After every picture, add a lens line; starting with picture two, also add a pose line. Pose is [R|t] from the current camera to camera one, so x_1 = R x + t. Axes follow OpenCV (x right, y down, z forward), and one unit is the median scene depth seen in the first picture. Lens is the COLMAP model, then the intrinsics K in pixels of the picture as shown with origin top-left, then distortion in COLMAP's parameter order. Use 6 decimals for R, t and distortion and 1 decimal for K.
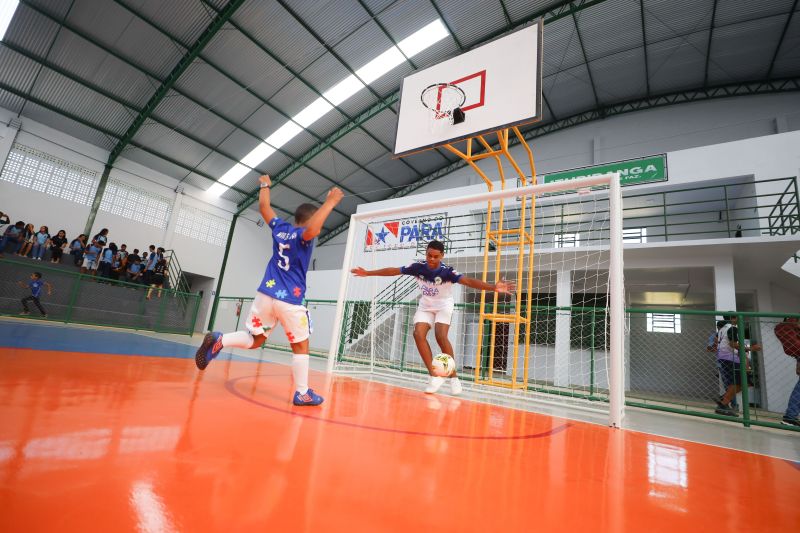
lens RADIAL K [[363.7, 0, 404.0], [0, 363.7, 262.9], [0, 0, 1]] dist [-0.043270, 0.012022]
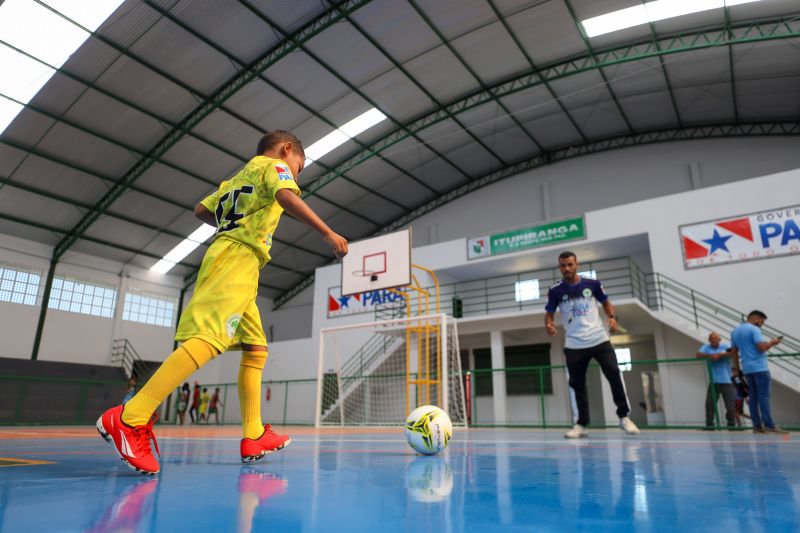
lens RADIAL K [[527.9, 0, 401.7], [0, 527.9, 264.5], [0, 0, 1]] dist [-0.011451, -0.002185]
pose [[0.993595, -0.106056, 0.039004, 0.061084], [0.108092, 0.992651, -0.054411, -0.099000], [-0.032947, 0.058278, 0.997757, -0.545703]]
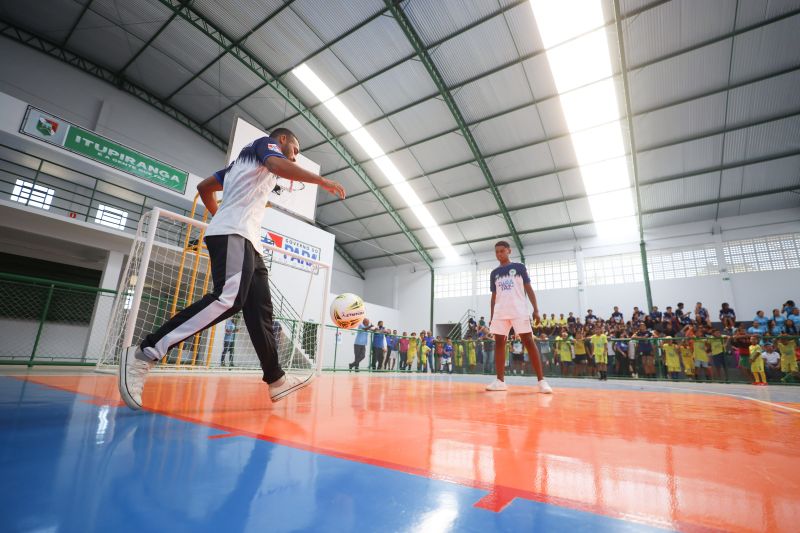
lens RADIAL K [[363.7, 0, 405.1], [0, 363.7, 269.8], [0, 0, 1]] dist [-0.043270, 0.012022]
pose [[-0.026715, 0.132432, 0.990832, -0.416987], [-0.263466, 0.955208, -0.134774, -0.008714], [-0.964299, -0.264651, 0.009373, 0.126890]]
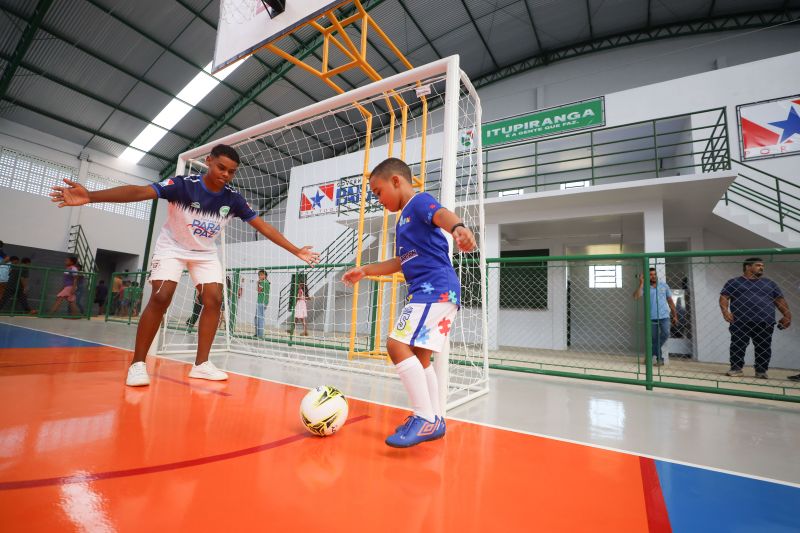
lens RADIAL K [[363.7, 0, 405.1], [0, 363.7, 262.0], [0, 0, 1]] dist [-0.043270, 0.012022]
pose [[0.995736, -0.048009, 0.078768, 0.105524], [0.041618, 0.995856, 0.080862, 0.022077], [-0.082324, -0.077239, 0.993608, 0.070574]]
